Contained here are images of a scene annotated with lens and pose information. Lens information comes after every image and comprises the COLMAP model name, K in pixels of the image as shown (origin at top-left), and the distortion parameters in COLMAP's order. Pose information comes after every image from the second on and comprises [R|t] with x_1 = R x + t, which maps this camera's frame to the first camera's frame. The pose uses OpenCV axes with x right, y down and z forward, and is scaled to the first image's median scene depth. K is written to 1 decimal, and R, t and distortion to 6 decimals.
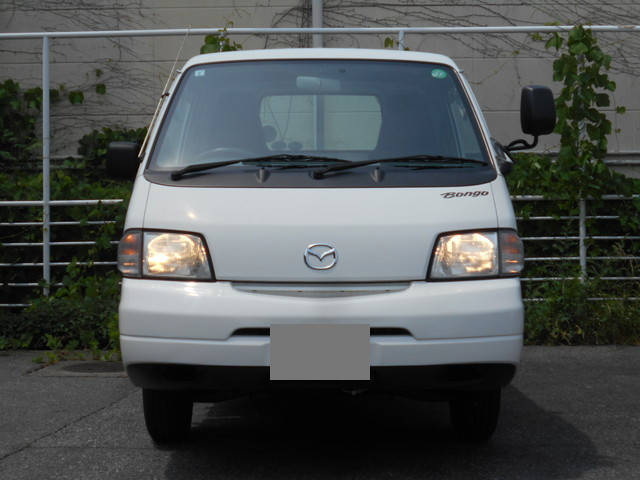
lens RADIAL K [[1096.2, 0, 320.0], [0, 1096.2, 240.0], [0, 0, 1]] dist [-0.008971, 0.029746]
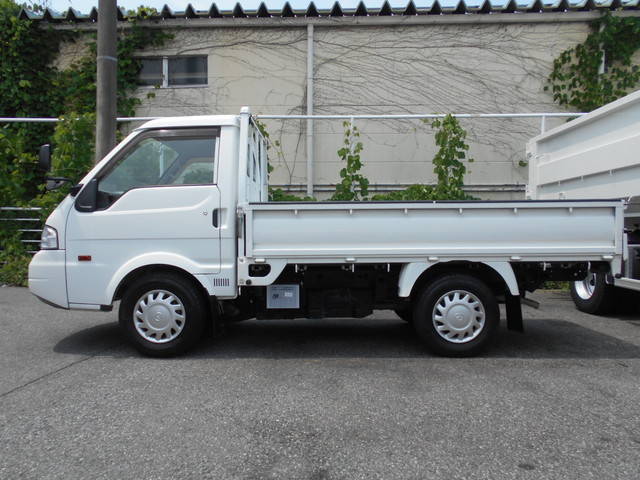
lens RADIAL K [[516.7, 0, 317.1], [0, 516.7, 242.4], [0, 0, 1]] dist [-0.007915, 0.012932]
pose [[0.999539, 0.010806, -0.028371, 0.042254], [-0.010076, 0.999617, 0.025766, -0.001576], [0.028639, -0.025468, 0.999265, 0.124398]]
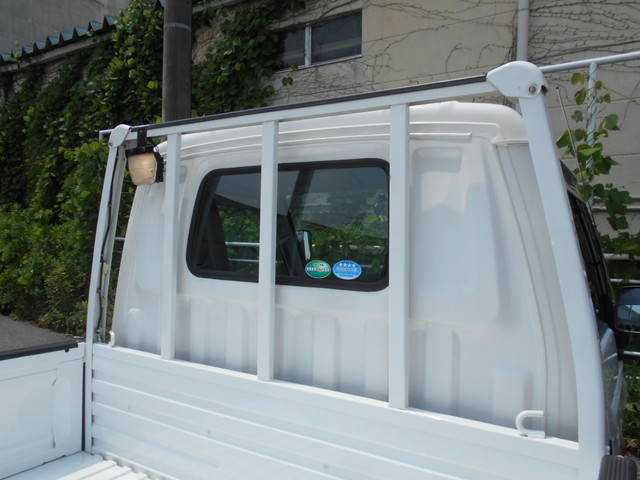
lens RADIAL K [[507.3, 0, 312.1], [0, 507.3, 239.6], [0, 0, 1]] dist [0.021595, 0.008200]
pose [[0.841199, 0.035609, -0.539551, 0.111417], [-0.020847, 0.999223, 0.033444, -0.058696], [0.540323, -0.016885, 0.841288, 0.533729]]
